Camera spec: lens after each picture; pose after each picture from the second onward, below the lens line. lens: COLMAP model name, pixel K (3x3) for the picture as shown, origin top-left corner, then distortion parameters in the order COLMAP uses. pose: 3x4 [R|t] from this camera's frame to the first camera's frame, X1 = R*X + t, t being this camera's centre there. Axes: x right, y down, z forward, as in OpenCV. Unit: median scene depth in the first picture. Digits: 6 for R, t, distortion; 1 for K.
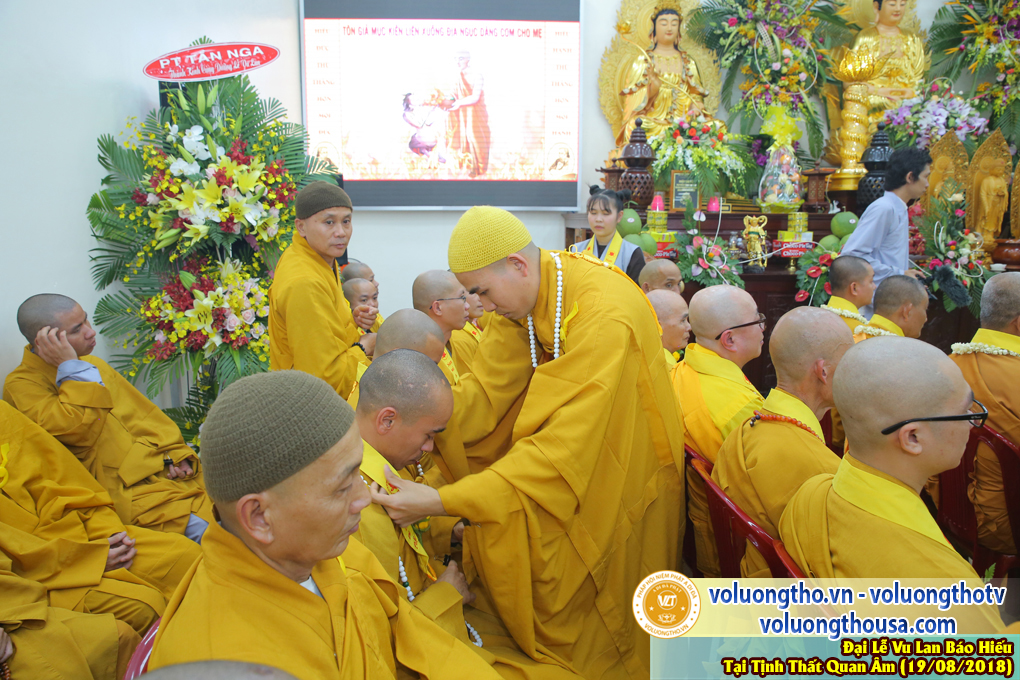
lens RADIAL K [[691.8, 0, 504.6], [0, 691.8, 336.7], [0, 0, 1]] dist [-0.112694, 0.082699]
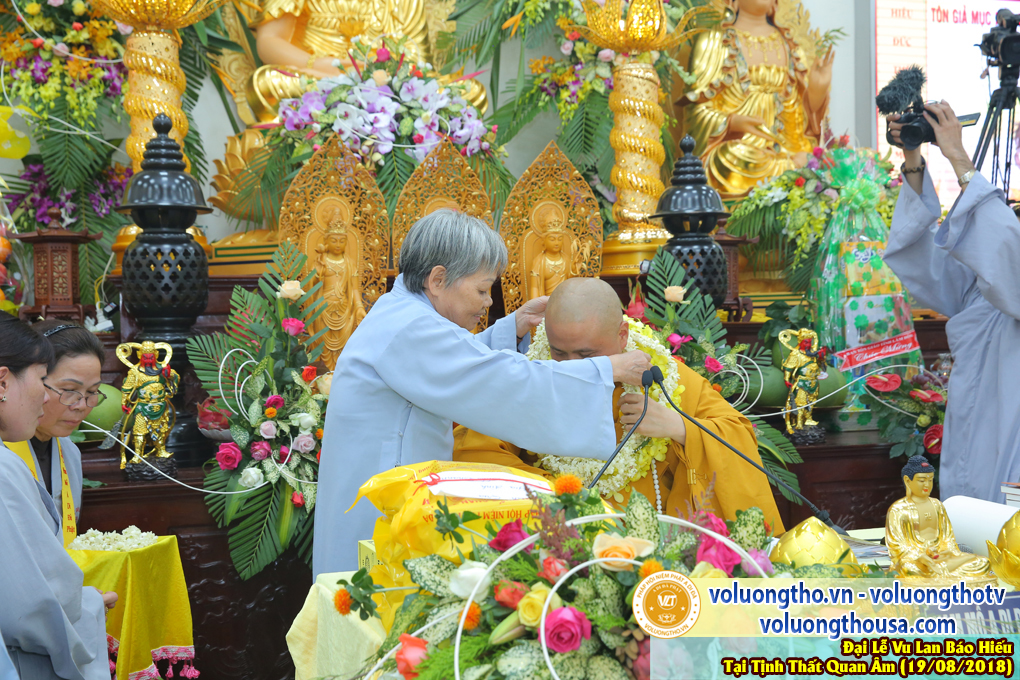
lens RADIAL K [[1237.0, 0, 513.7], [0, 1237.0, 338.9], [0, 0, 1]] dist [0.082719, 0.000000]
pose [[0.957462, -0.017645, 0.288019, 0.487254], [0.064957, 0.985690, -0.155550, -0.041374], [-0.281152, 0.167642, 0.944907, 0.199150]]
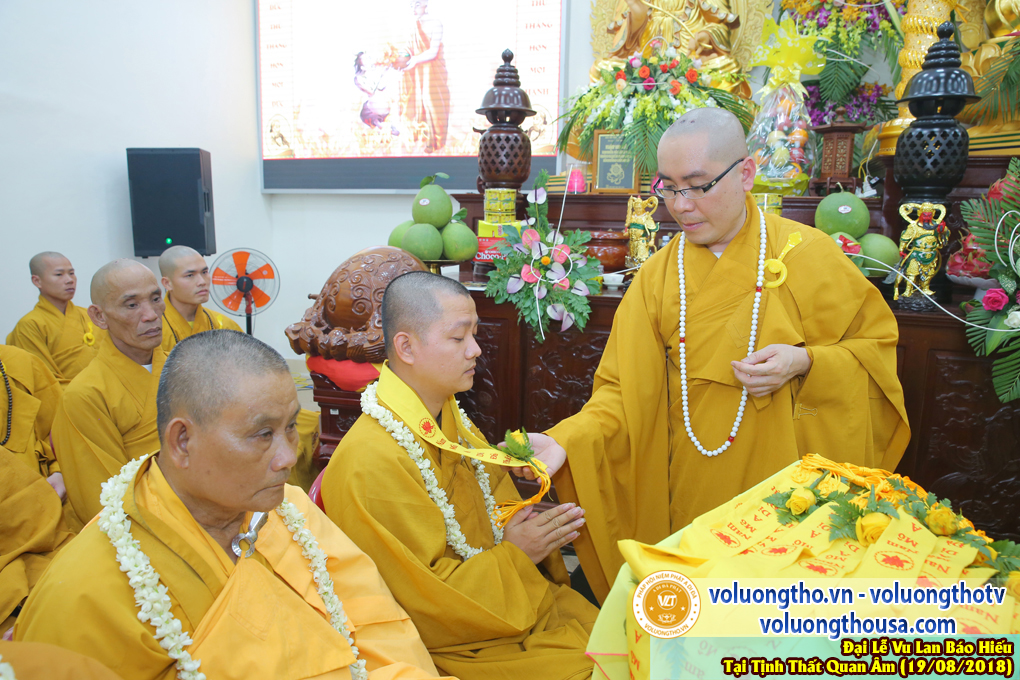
lens RADIAL K [[691.8, 0, 508.3], [0, 691.8, 336.2], [0, 0, 1]] dist [-0.112694, 0.082699]
pose [[0.924432, 0.083925, -0.371997, 0.410437], [-0.082056, 0.996409, 0.020883, -0.051426], [0.372414, 0.011220, 0.927999, 0.347370]]
